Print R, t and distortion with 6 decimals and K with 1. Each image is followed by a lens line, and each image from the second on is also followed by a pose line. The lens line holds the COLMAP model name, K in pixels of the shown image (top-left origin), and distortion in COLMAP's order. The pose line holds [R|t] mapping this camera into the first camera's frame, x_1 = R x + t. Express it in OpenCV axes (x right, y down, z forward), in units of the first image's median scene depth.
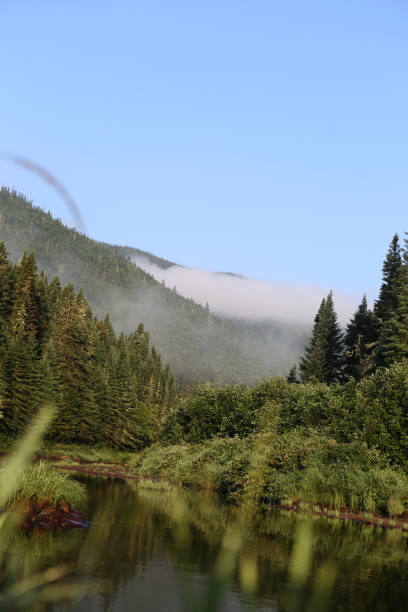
lens RADIAL K [[1007.3, 0, 204.0], [0, 1007.3, 306.0], [0, 0, 1]] dist [0.062527, 0.041665]
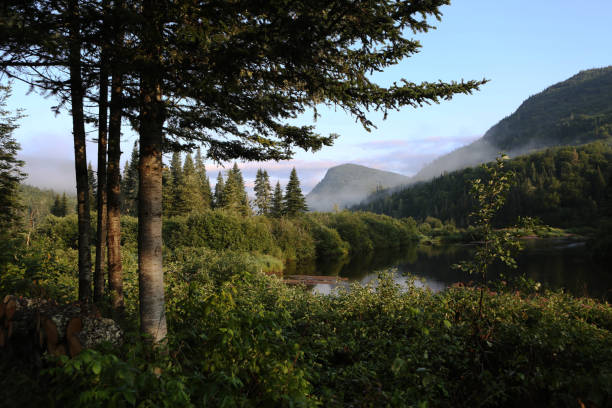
lens RADIAL K [[465.5, 0, 306.0], [0, 465.5, 204.0], [0, 0, 1]] dist [-0.099057, 0.000217]
pose [[0.765596, -0.096927, 0.635977, -0.209007], [0.012150, 0.990587, 0.136345, -0.072738], [-0.643206, -0.096658, 0.759567, -0.043009]]
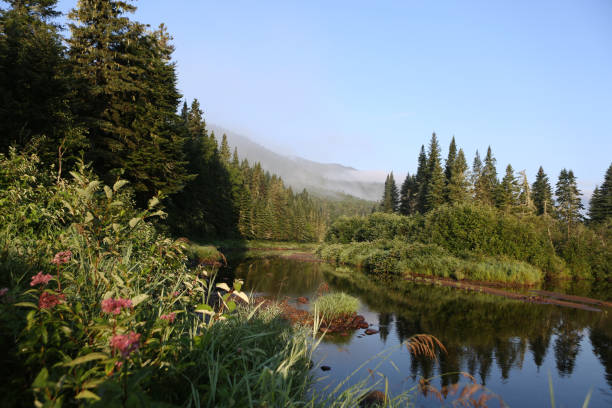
lens RADIAL K [[421.6, 0, 305.1], [0, 421.6, 206.1], [0, 0, 1]] dist [-0.110862, 0.076972]
pose [[0.996754, -0.060866, -0.052693, -0.036233], [0.064129, 0.995974, 0.062632, -0.010480], [0.048669, -0.065808, 0.996645, 0.052735]]
